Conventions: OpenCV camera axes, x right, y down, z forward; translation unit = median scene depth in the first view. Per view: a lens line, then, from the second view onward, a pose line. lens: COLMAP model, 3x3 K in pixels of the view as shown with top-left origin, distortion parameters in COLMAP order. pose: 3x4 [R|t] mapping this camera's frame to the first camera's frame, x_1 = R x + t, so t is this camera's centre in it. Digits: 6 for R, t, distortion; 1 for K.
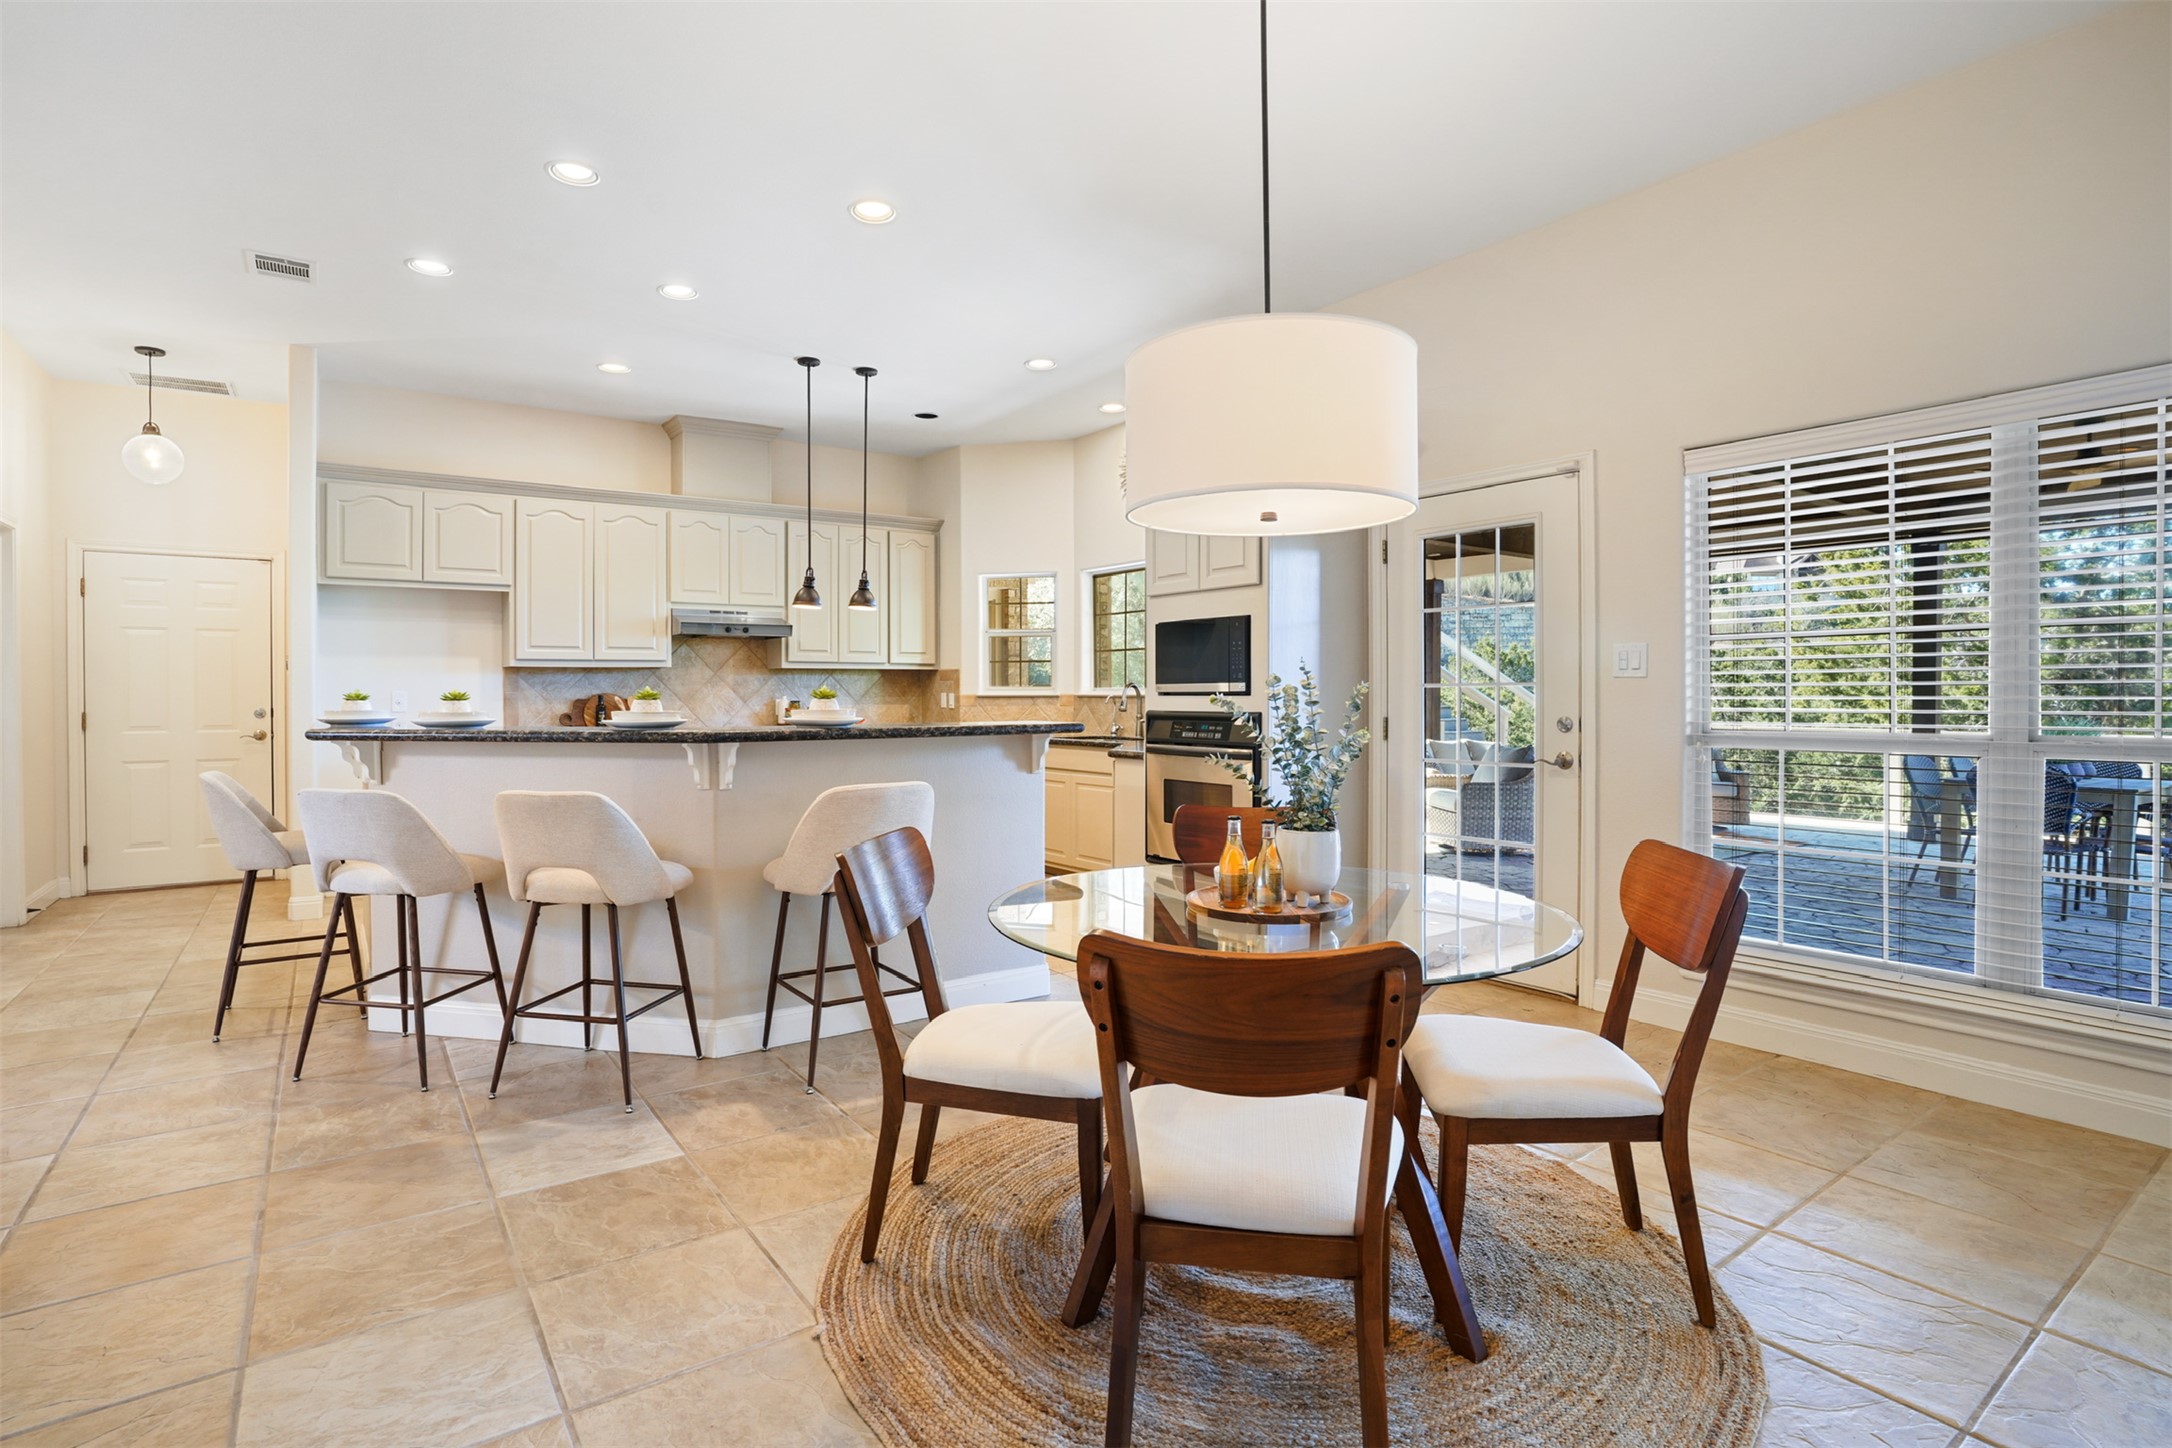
lens RADIAL K [[1062.9, 0, 1086.7], [0, 1062.9, 711.6], [0, 0, 1]] dist [-0.039667, 0.003203]
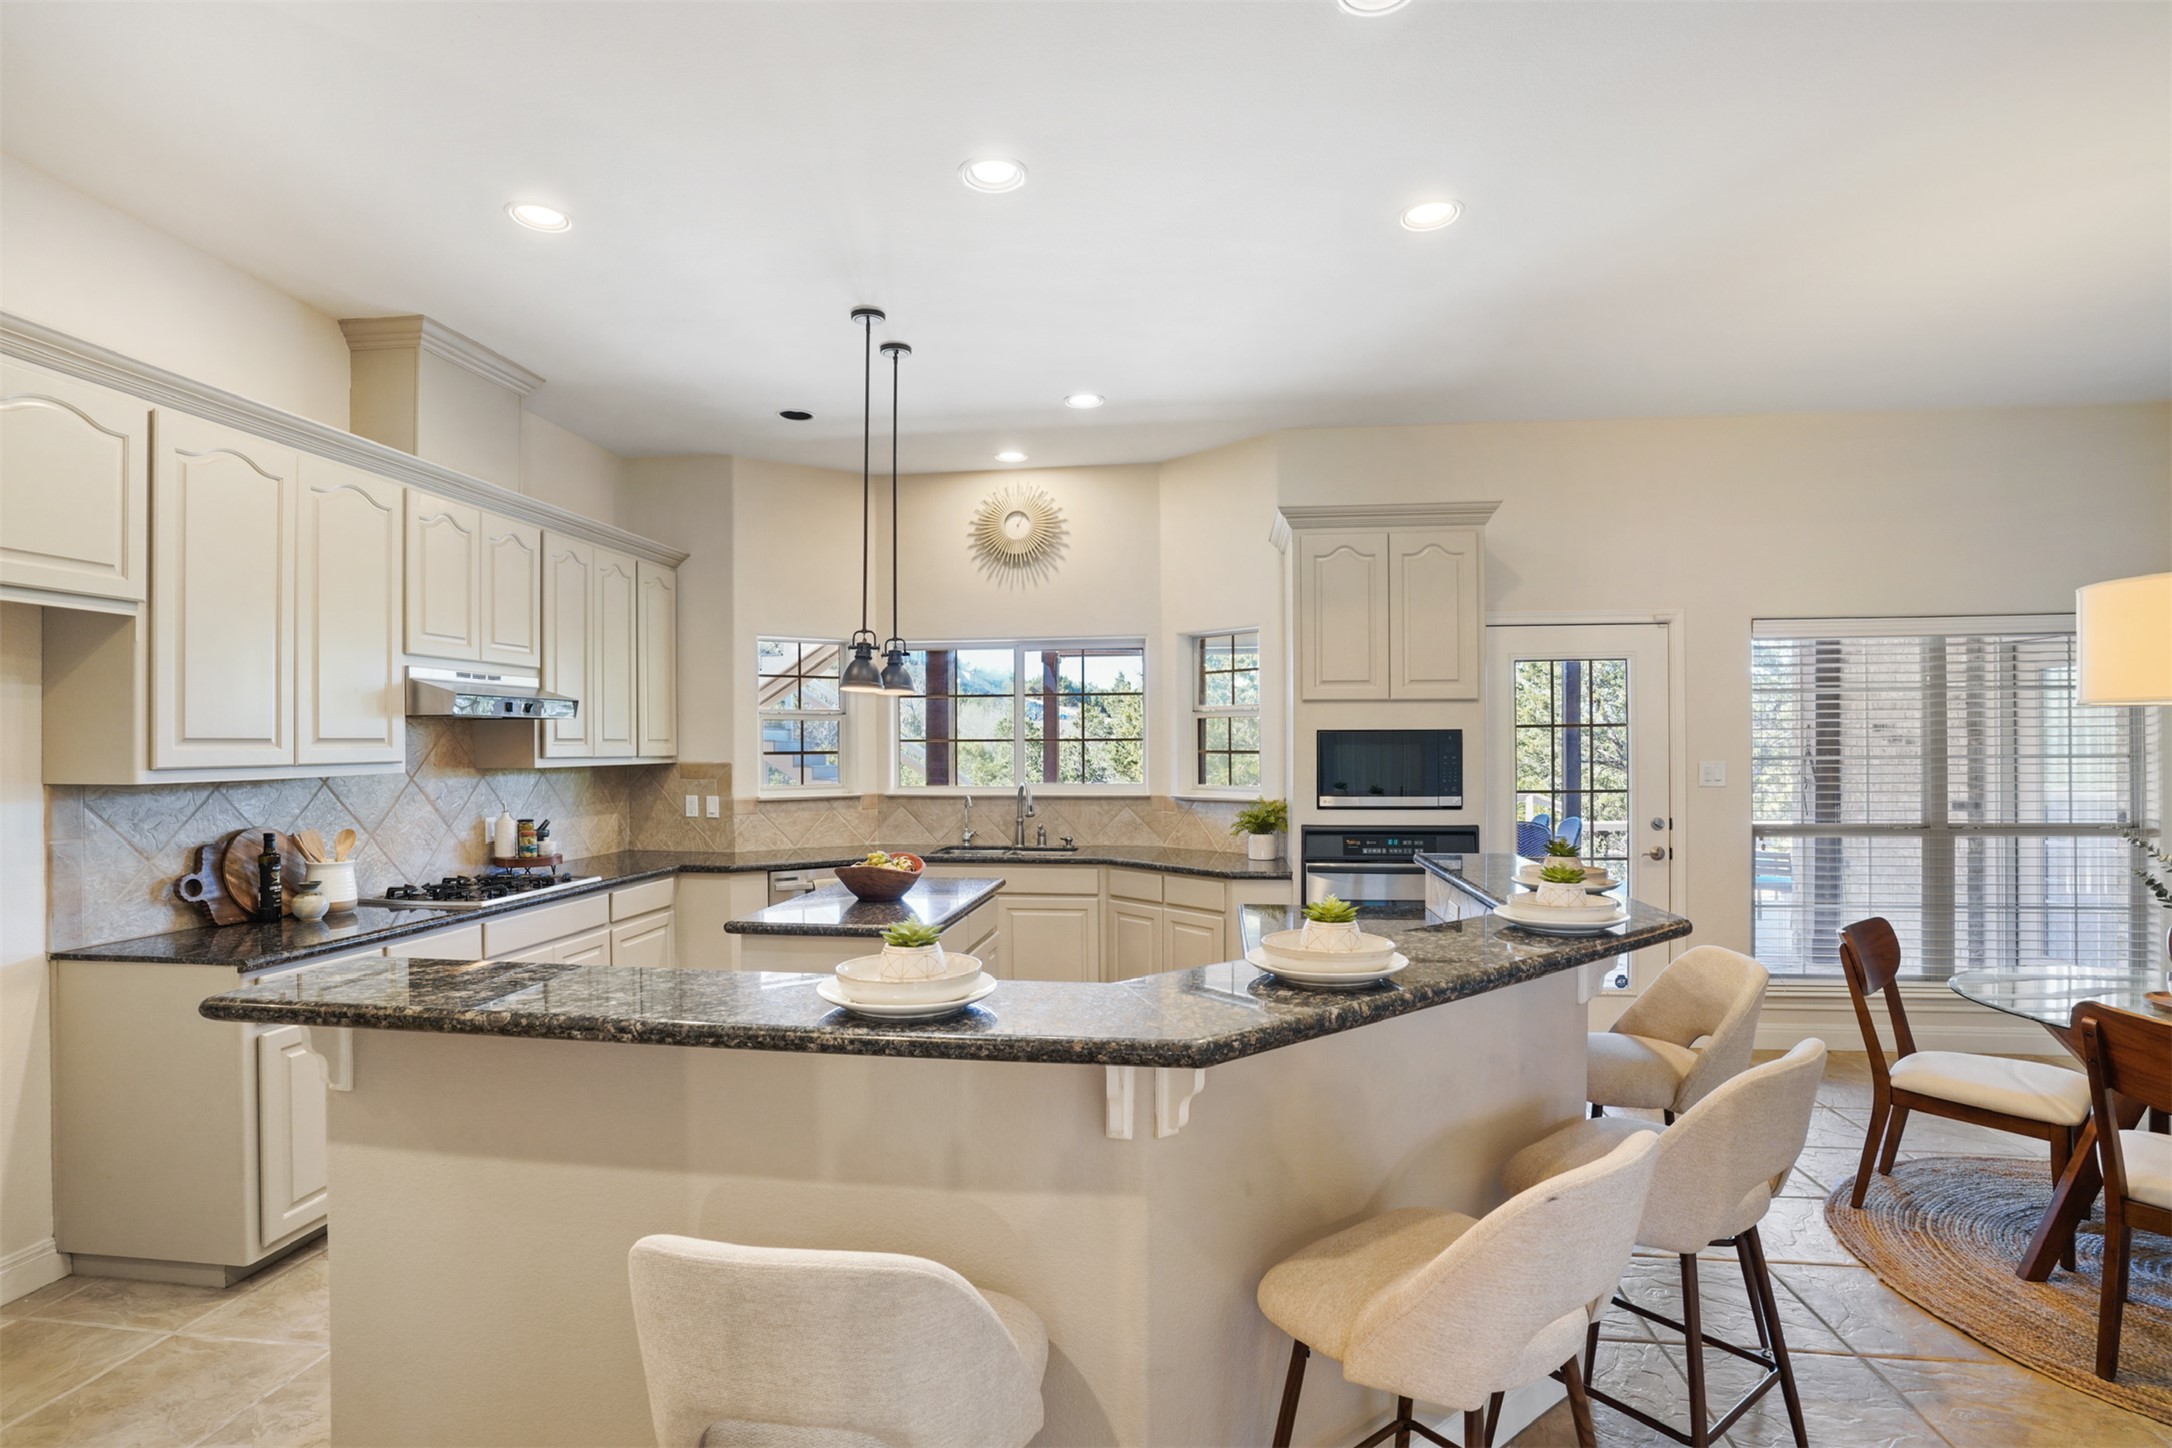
lens RADIAL K [[1062.9, 0, 1083.5], [0, 1062.9, 734.2], [0, 0, 1]] dist [-0.039667, 0.003203]
pose [[0.683367, 0.006714, 0.730044, -0.568953], [0.014132, 0.999649, -0.022422, -0.047268], [-0.729938, 0.025639, 0.683032, 0.399353]]
